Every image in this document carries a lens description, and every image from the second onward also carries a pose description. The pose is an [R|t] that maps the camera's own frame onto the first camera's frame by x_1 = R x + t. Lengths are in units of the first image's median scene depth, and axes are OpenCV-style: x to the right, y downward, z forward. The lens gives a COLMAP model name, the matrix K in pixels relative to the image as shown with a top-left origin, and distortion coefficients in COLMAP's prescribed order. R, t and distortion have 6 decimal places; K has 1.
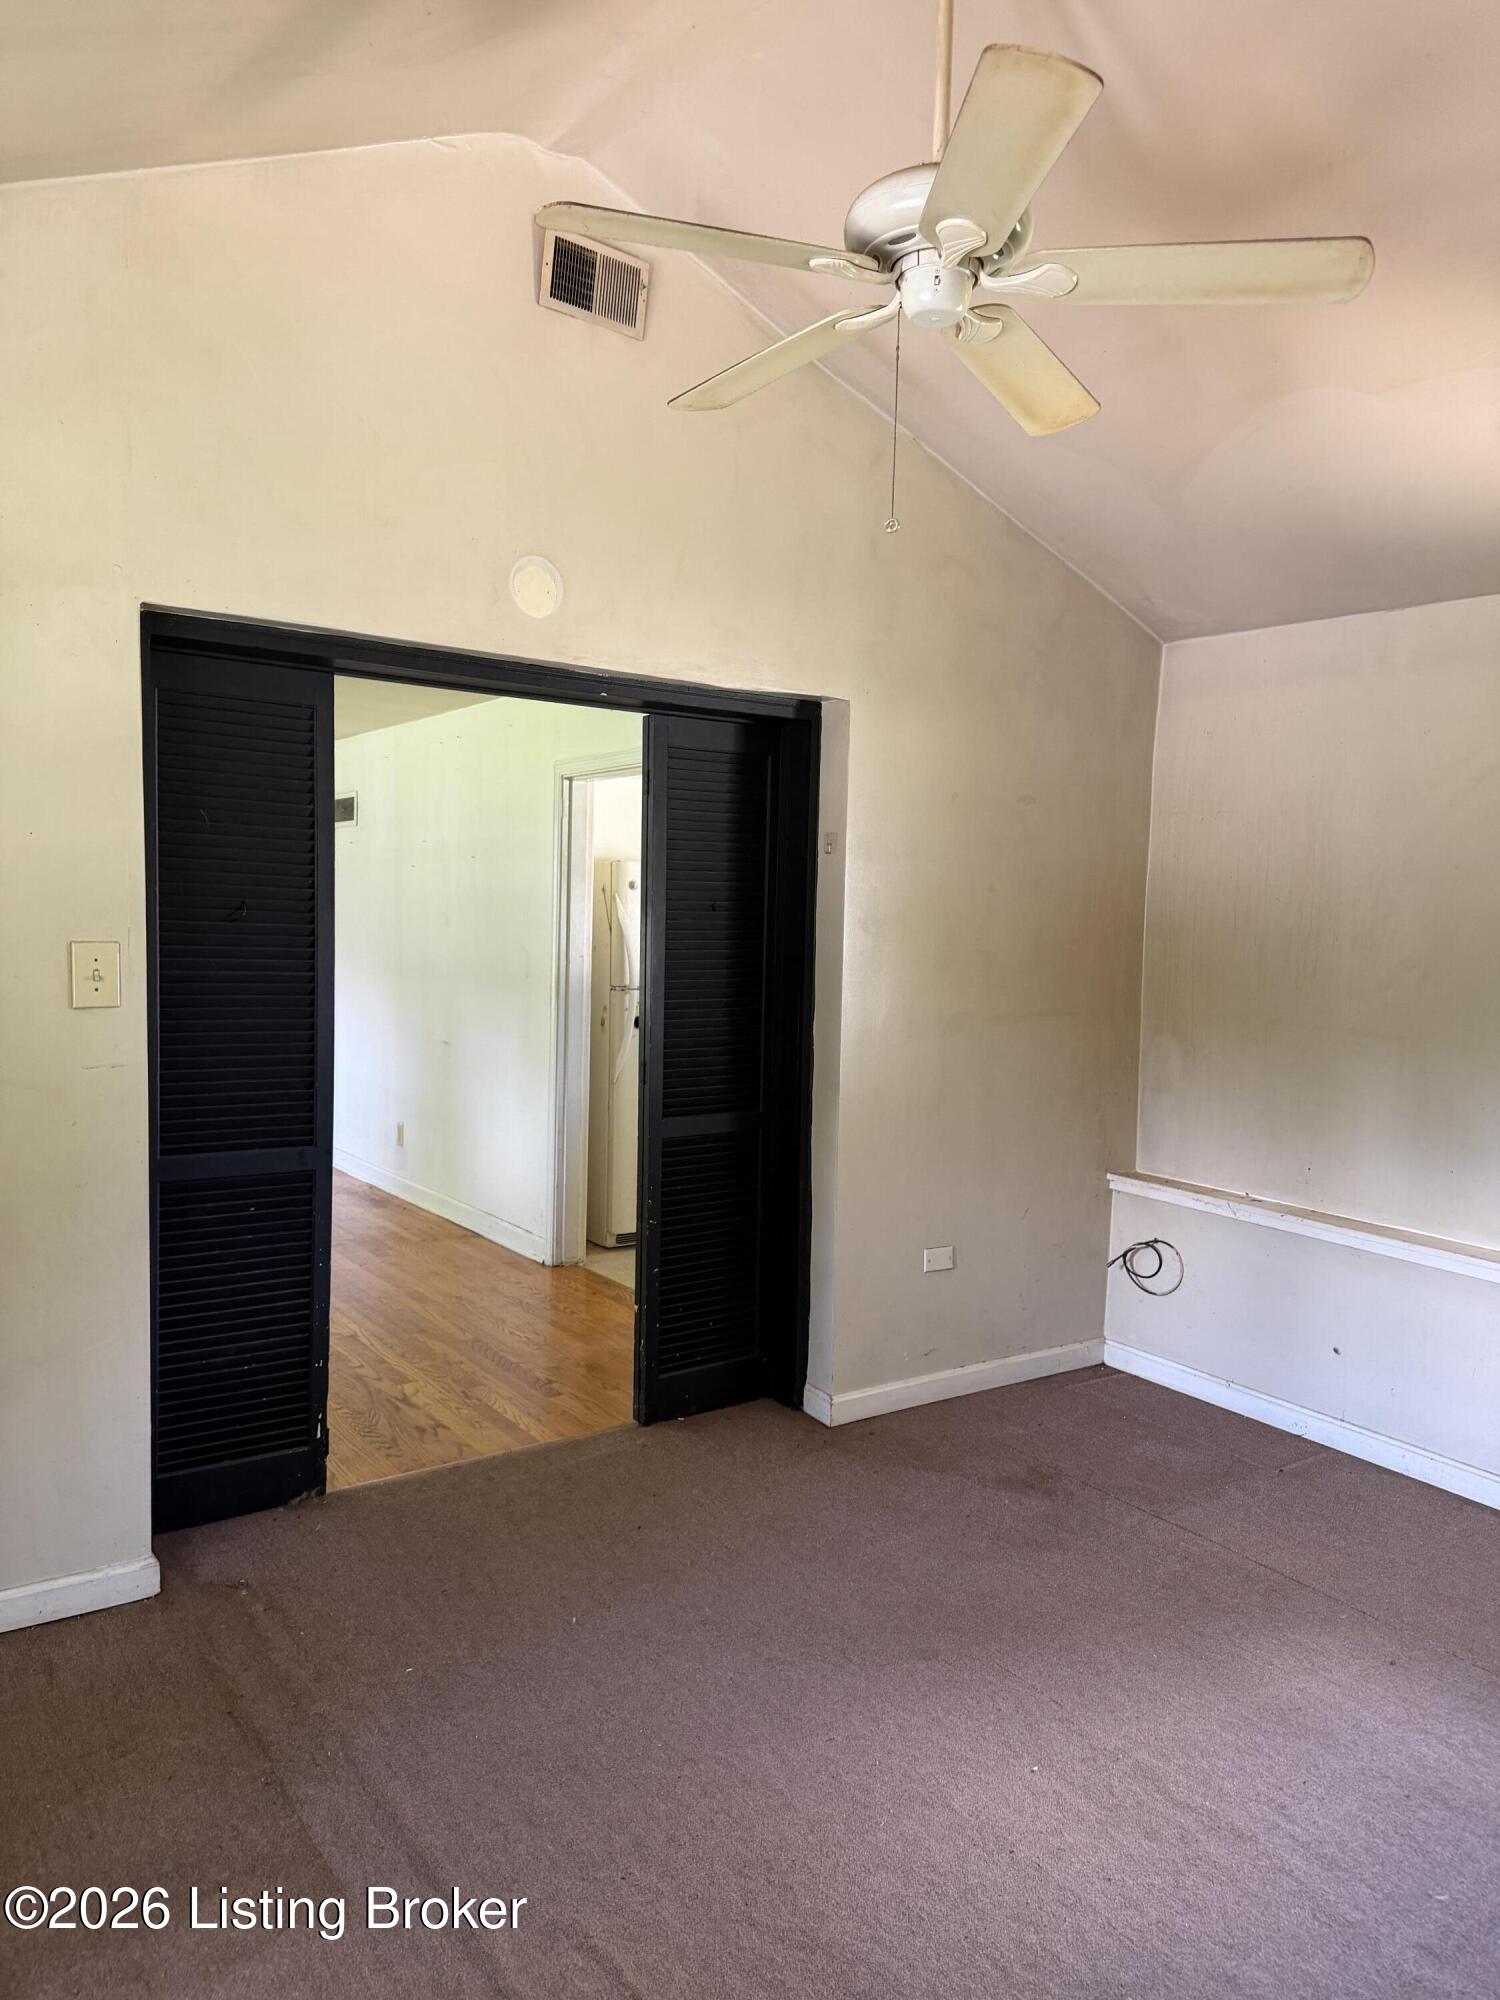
lens RADIAL K [[1421.3, 0, 741.8], [0, 1421.3, 1009.1], [0, 0, 1]] dist [0.127357, -0.167292]
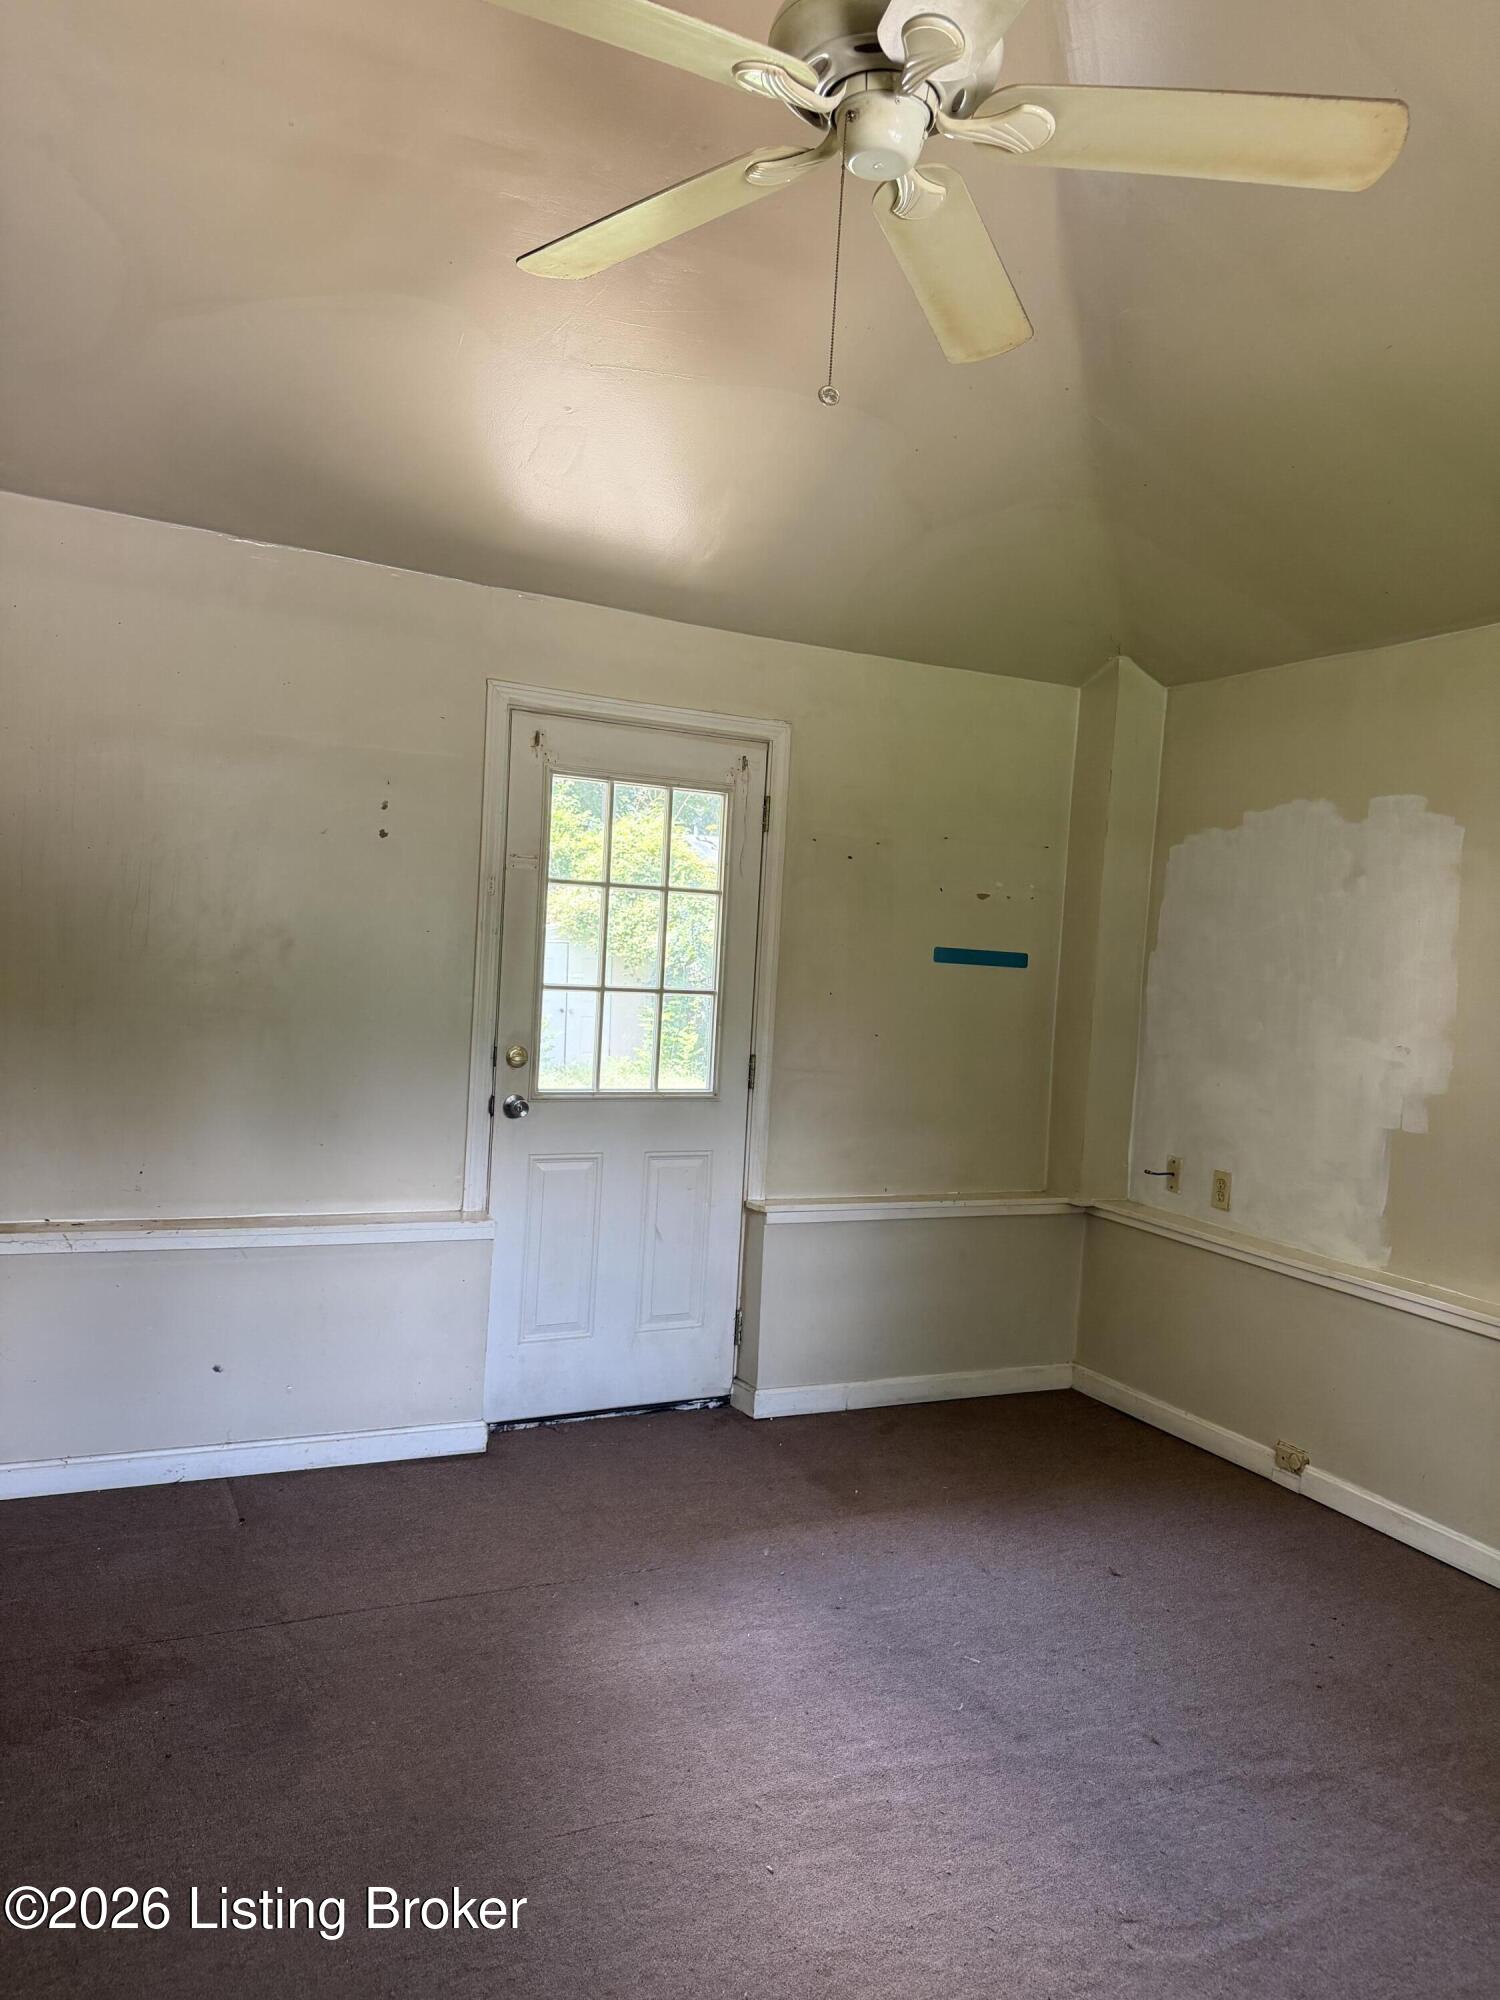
lens RADIAL K [[1421.3, 0, 741.8], [0, 1421.3, 1009.1], [0, 0, 1]] dist [0.127357, -0.167292]
pose [[0.138336, -0.057873, 0.988693, -0.434830], [0.006909, 0.998323, 0.057470, -0.034289], [-0.990361, -0.001119, 0.138504, 0.600917]]
